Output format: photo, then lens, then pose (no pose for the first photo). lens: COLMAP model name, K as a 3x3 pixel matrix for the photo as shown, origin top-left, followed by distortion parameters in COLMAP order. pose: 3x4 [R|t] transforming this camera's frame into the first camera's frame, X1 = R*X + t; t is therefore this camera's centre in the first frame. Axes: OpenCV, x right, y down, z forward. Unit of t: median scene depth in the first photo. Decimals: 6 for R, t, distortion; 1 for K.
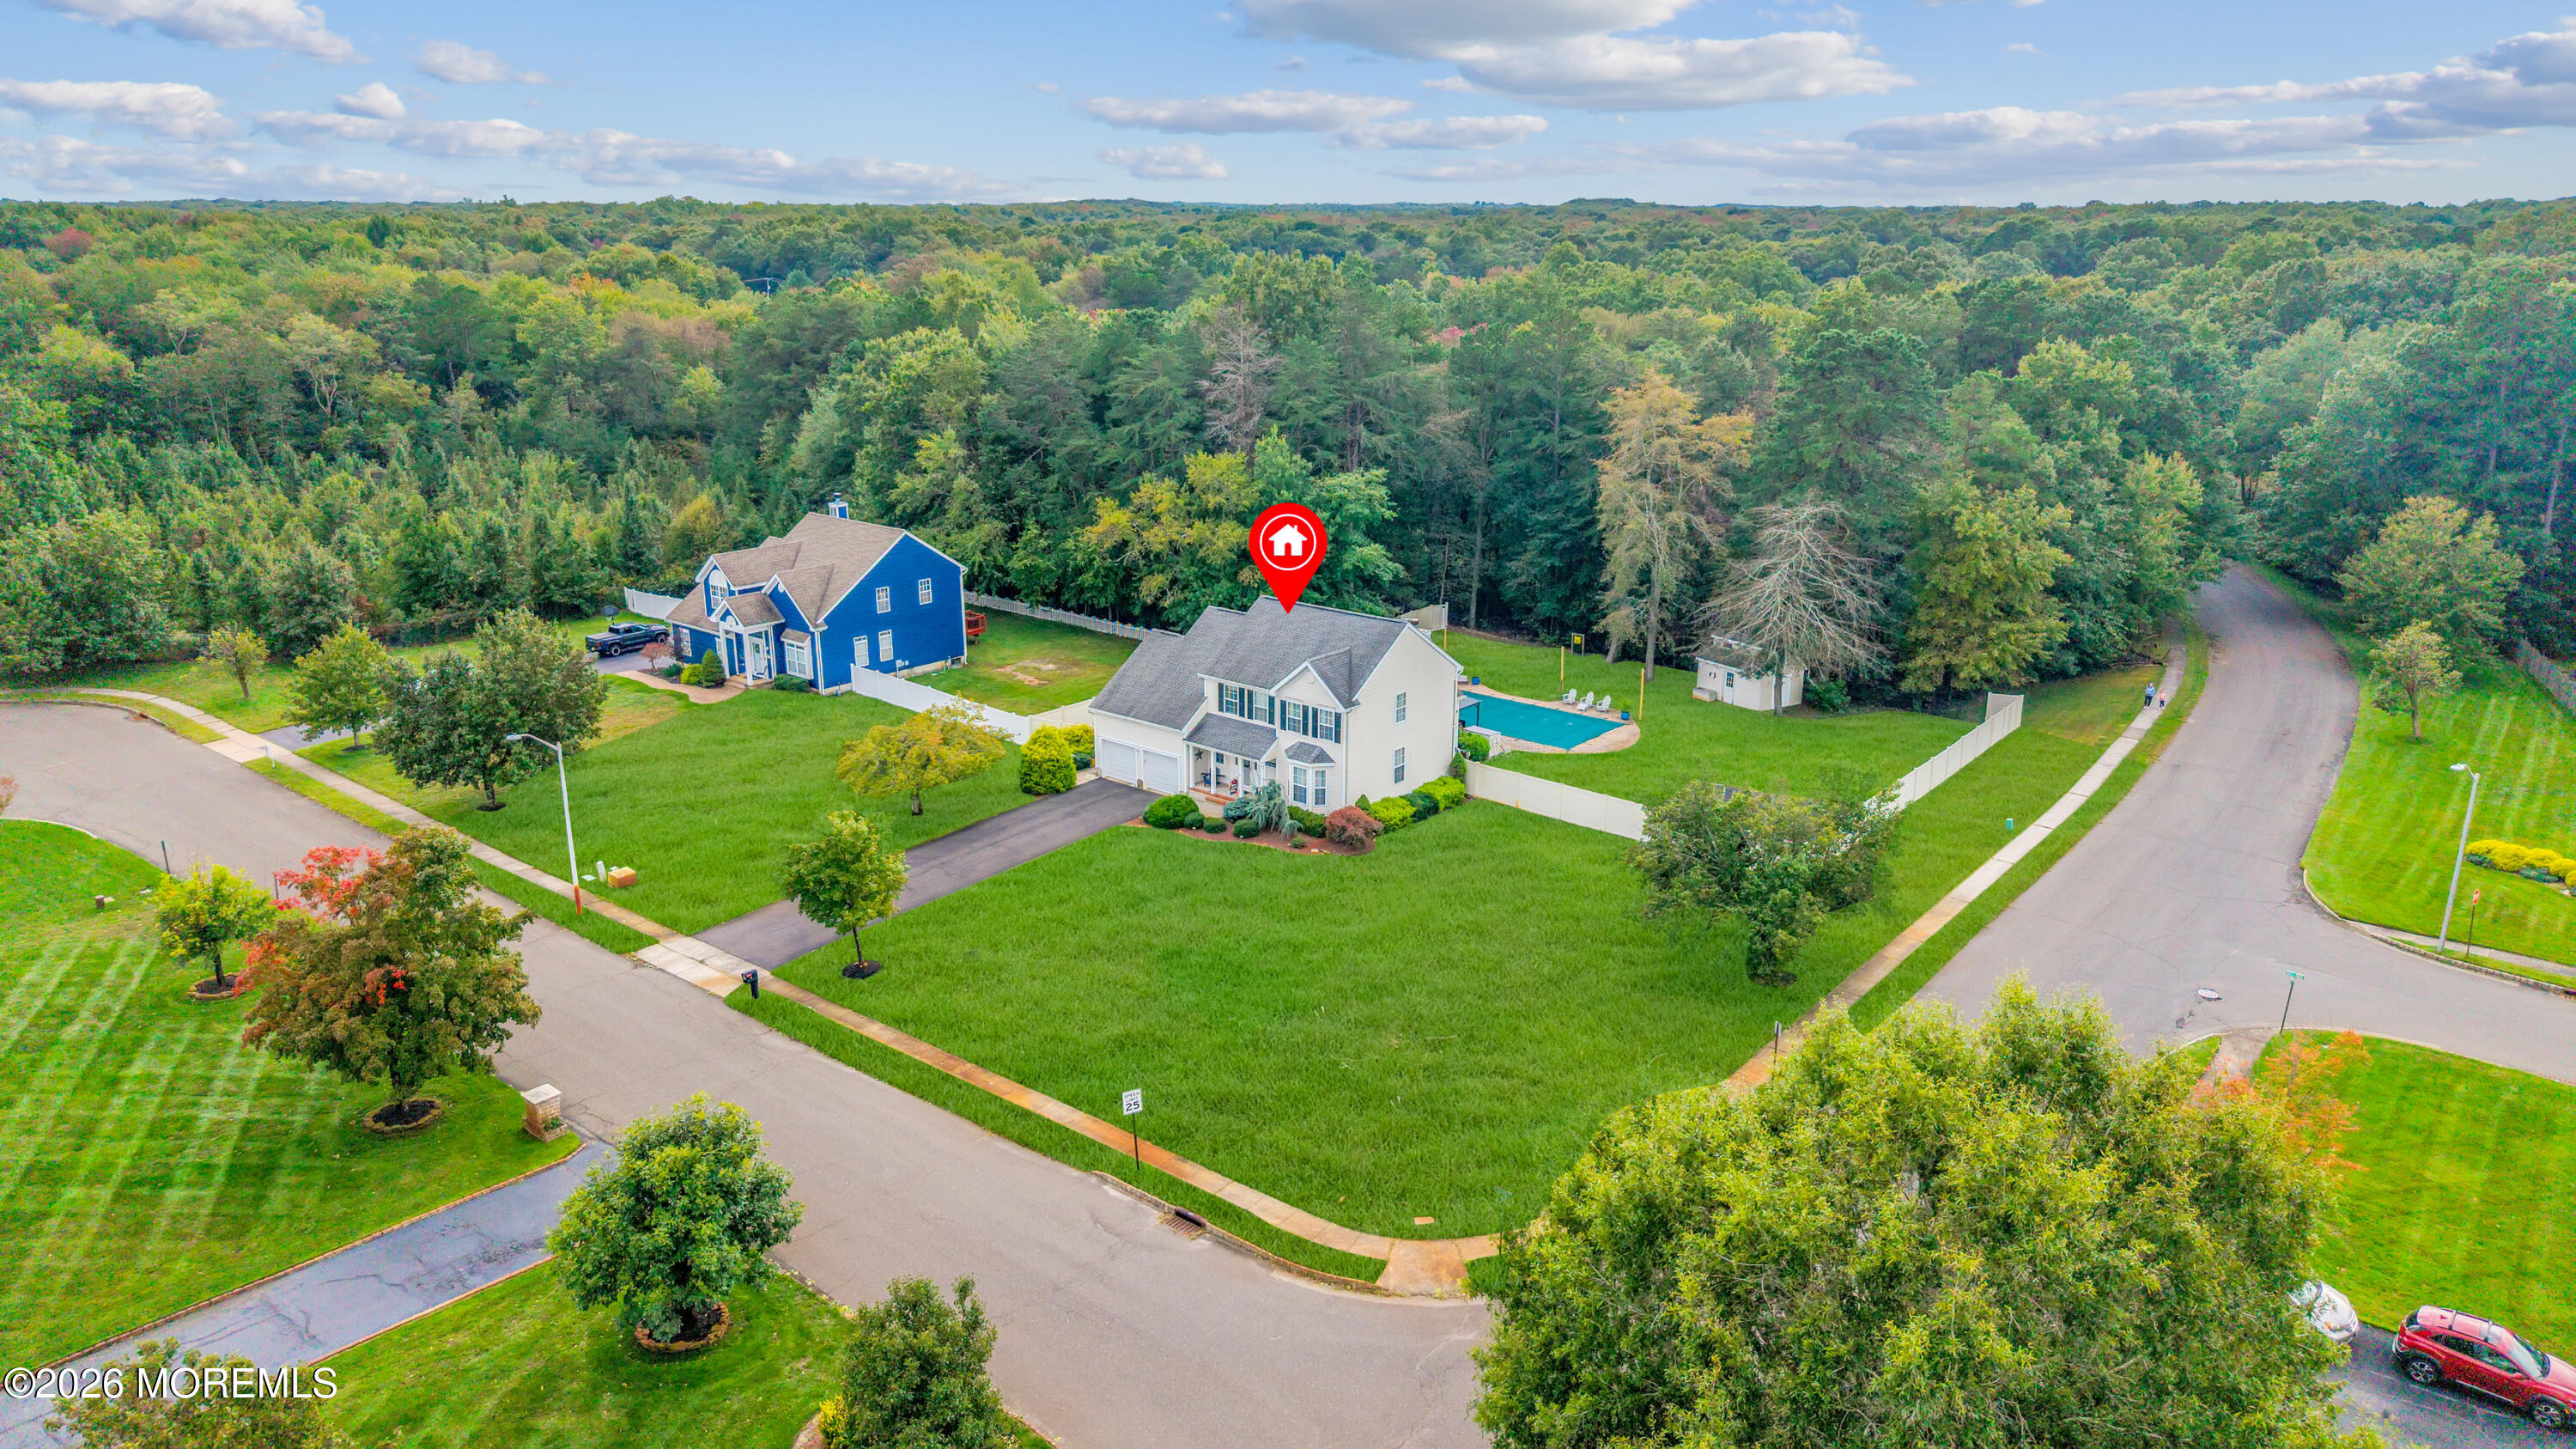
lens RADIAL K [[1705.0, 0, 1288.0], [0, 1705.0, 724.5], [0, 0, 1]] dist [0.024787, -0.000479]
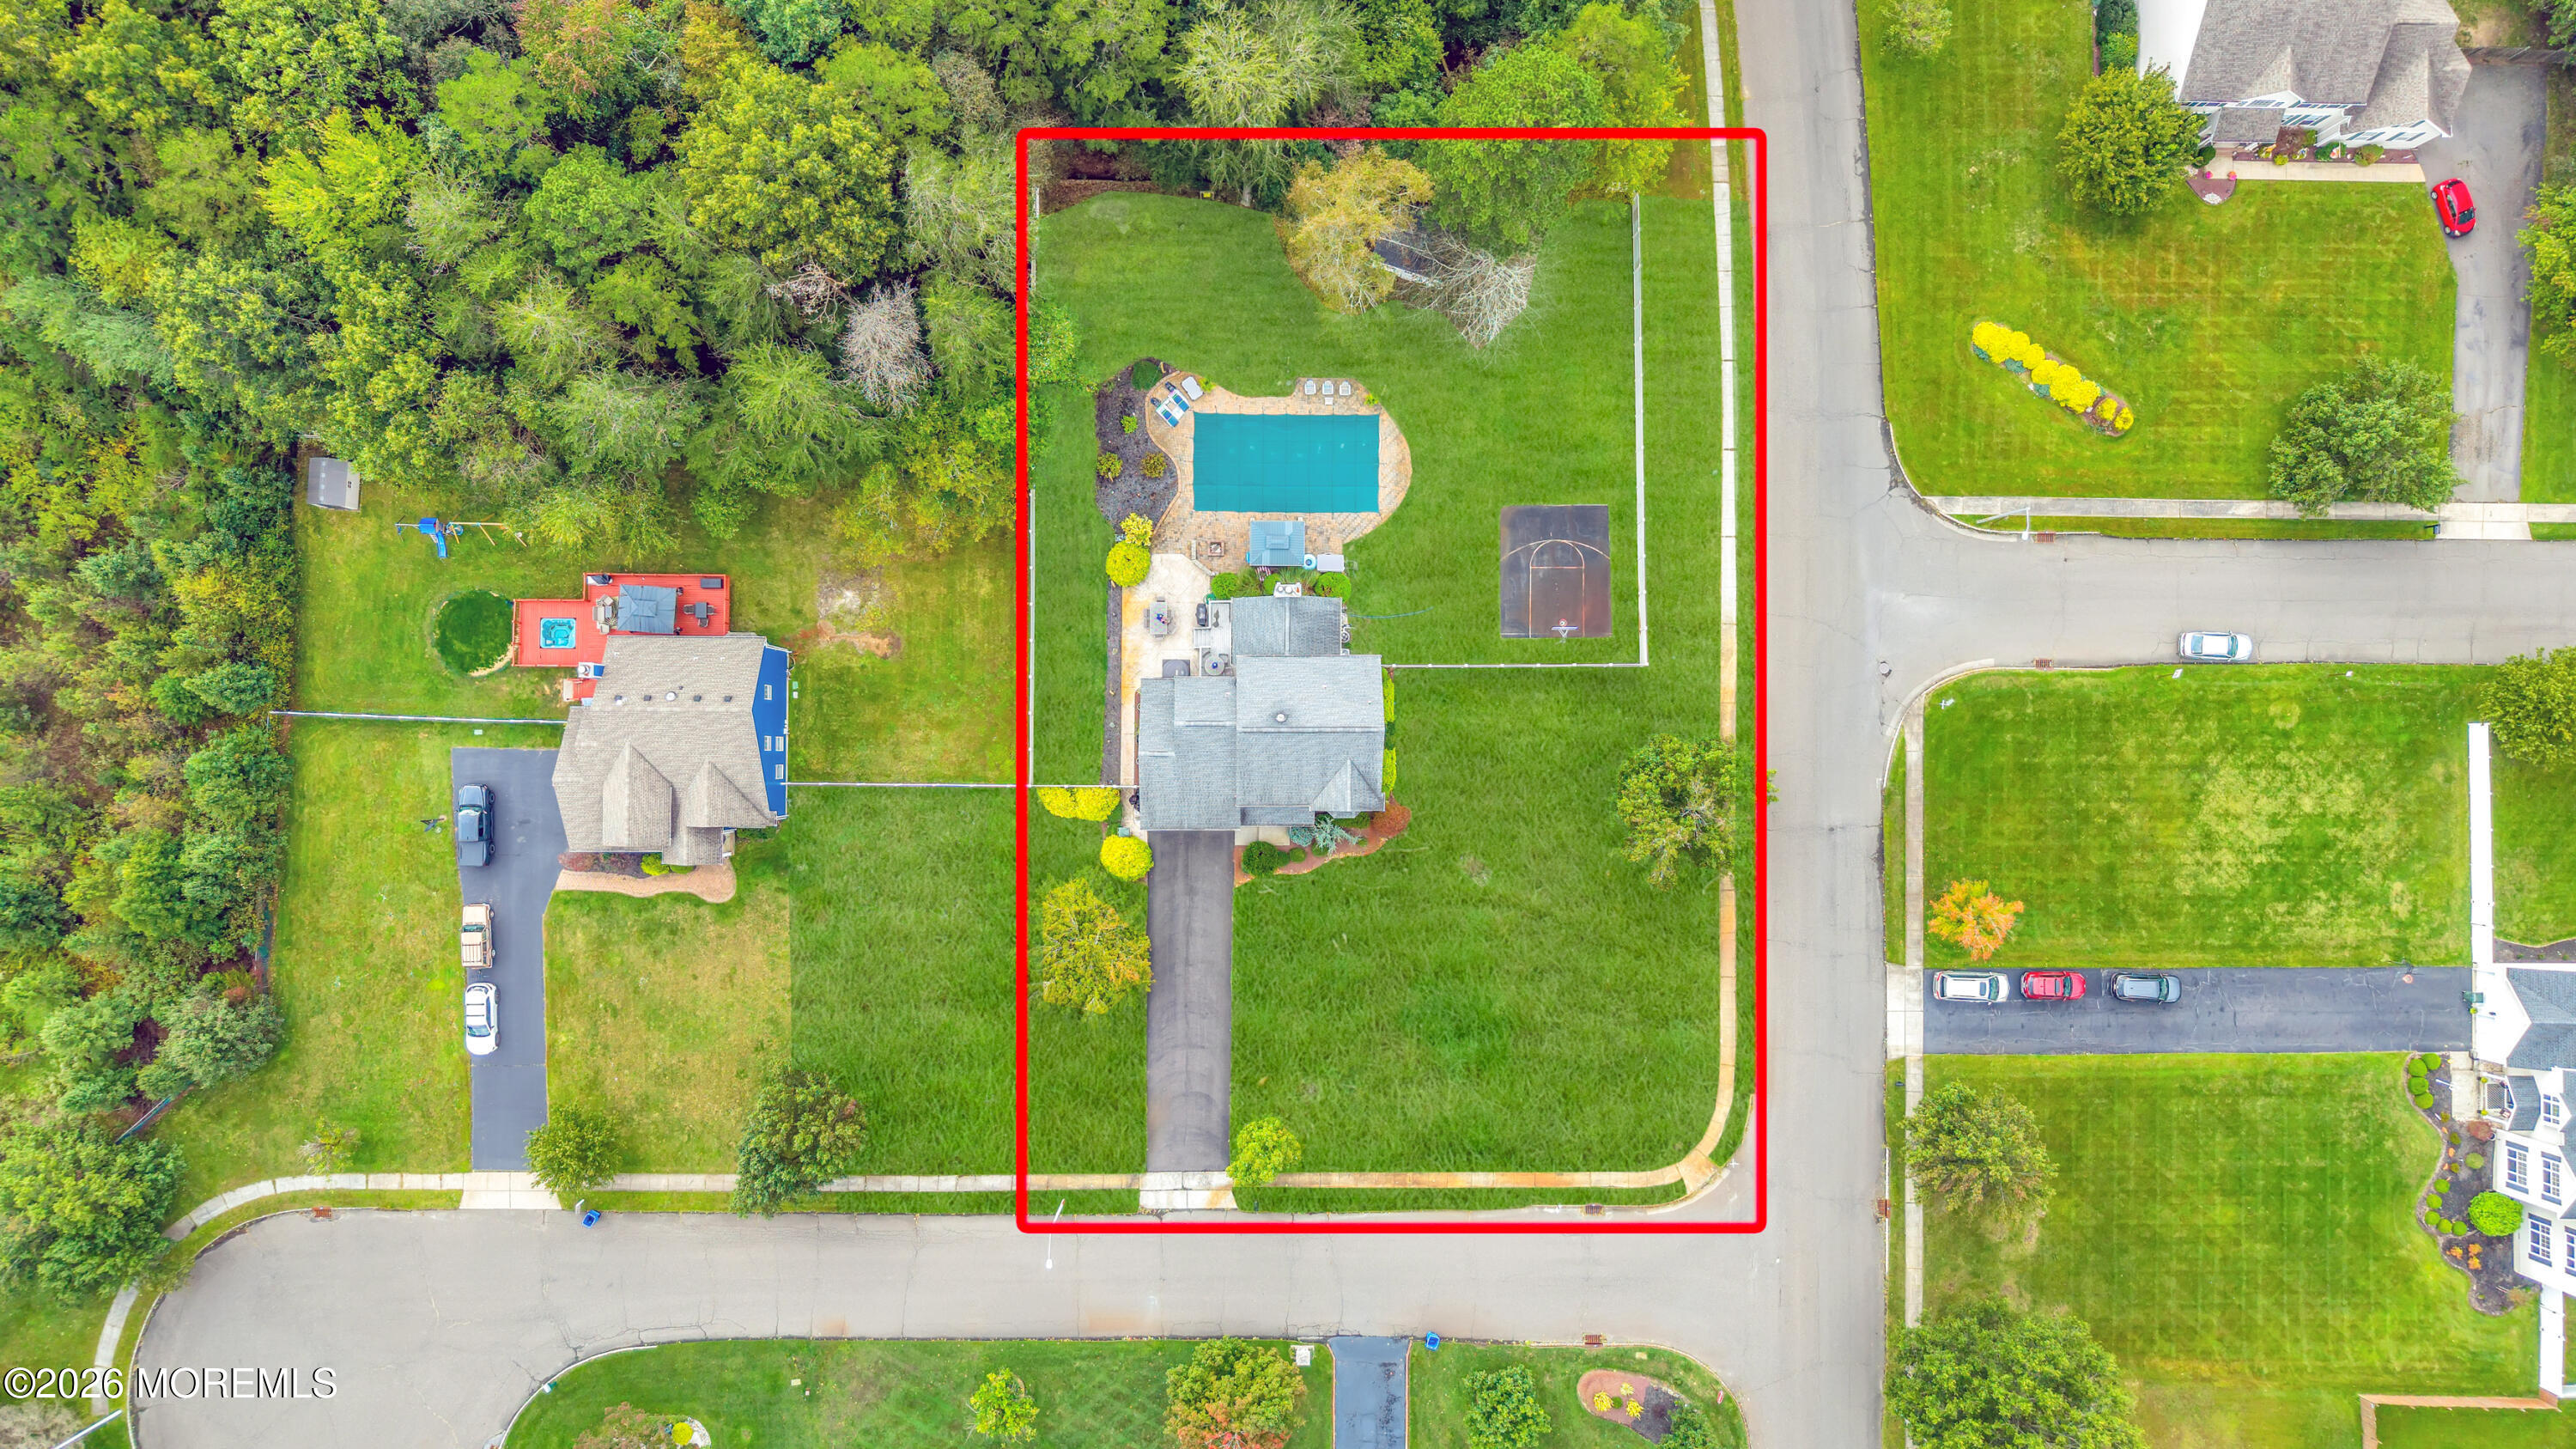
lens RADIAL K [[1723.2, 0, 1309.1], [0, 1723.2, 715.0], [0, 0, 1]] dist [0.008269, 0.055448]
pose [[0.773391, -0.633833, 0.011091, 0.018988], [0.173926, 0.228981, 0.957767, -1.073234], [-0.609604, -0.738799, 0.287331, 0.537359]]
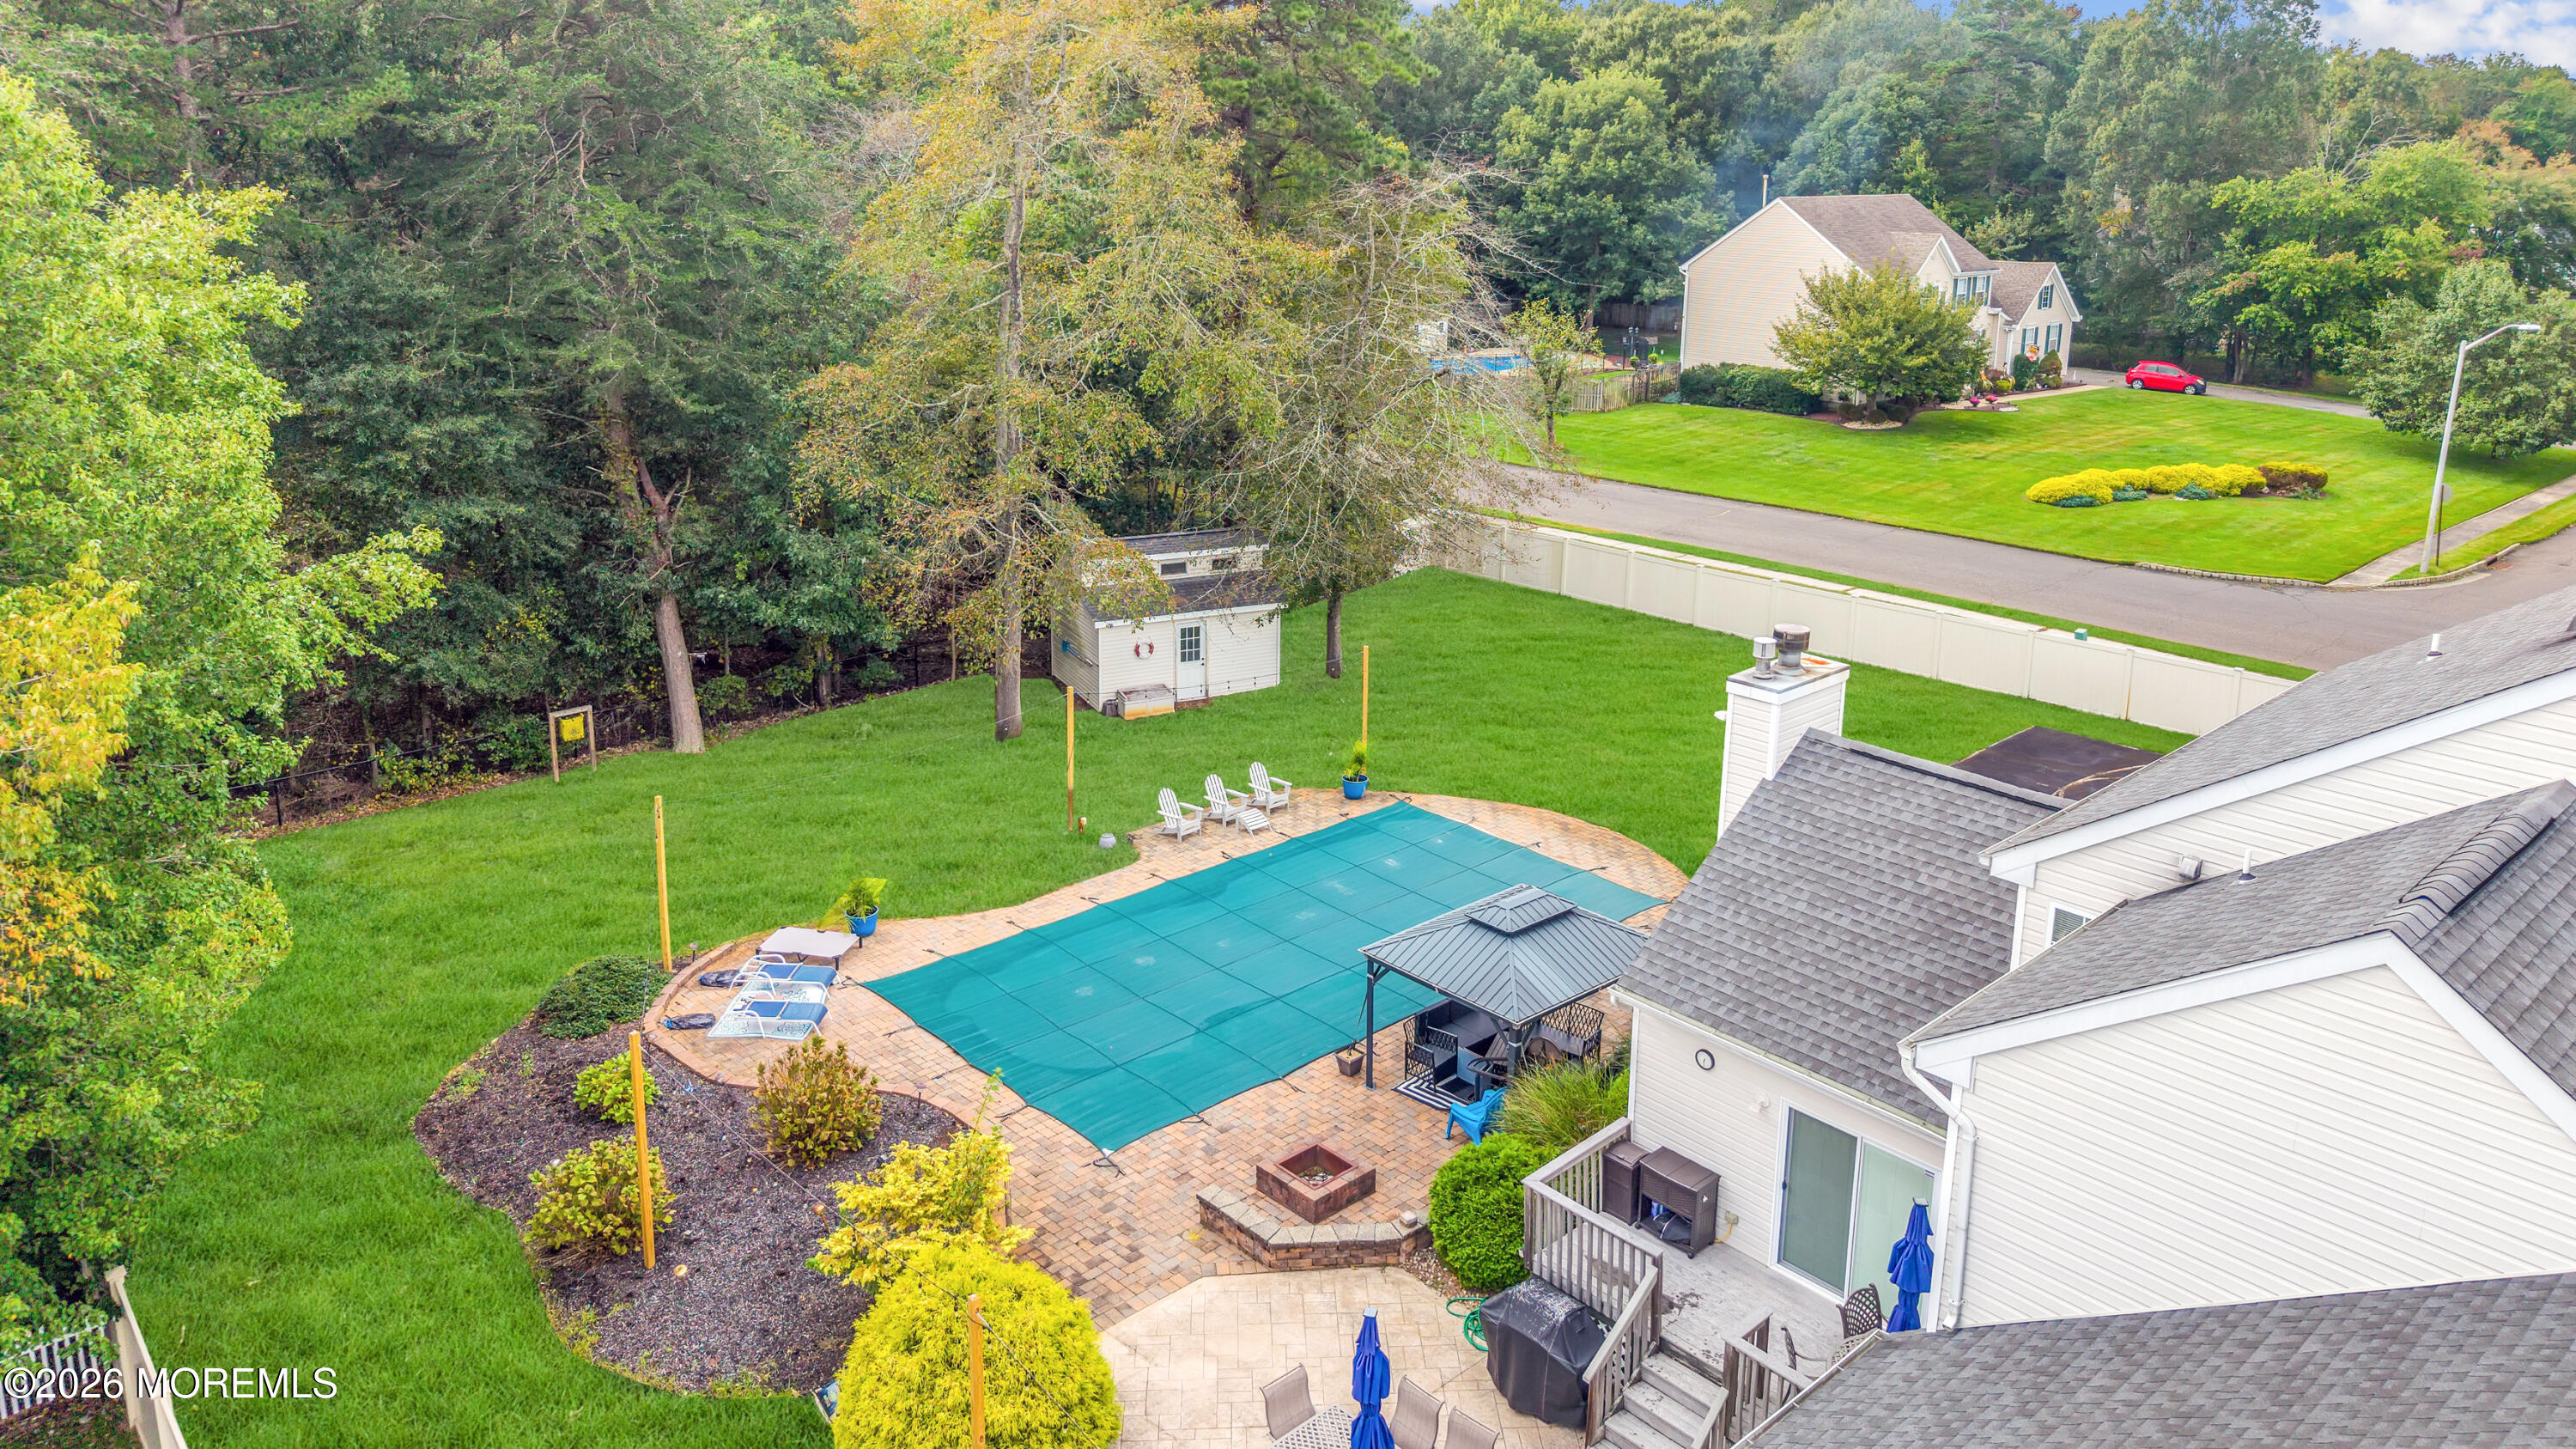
lens RADIAL K [[1705.0, 0, 1288.0], [0, 1705.0, 724.5], [0, 0, 1]] dist [0.024787, -0.000479]
pose [[0.136692, -0.323837, 0.936186, -0.135253], [0.269908, 0.921476, 0.279340, -0.121236], [-0.953134, 0.214500, 0.213365, 0.931476]]
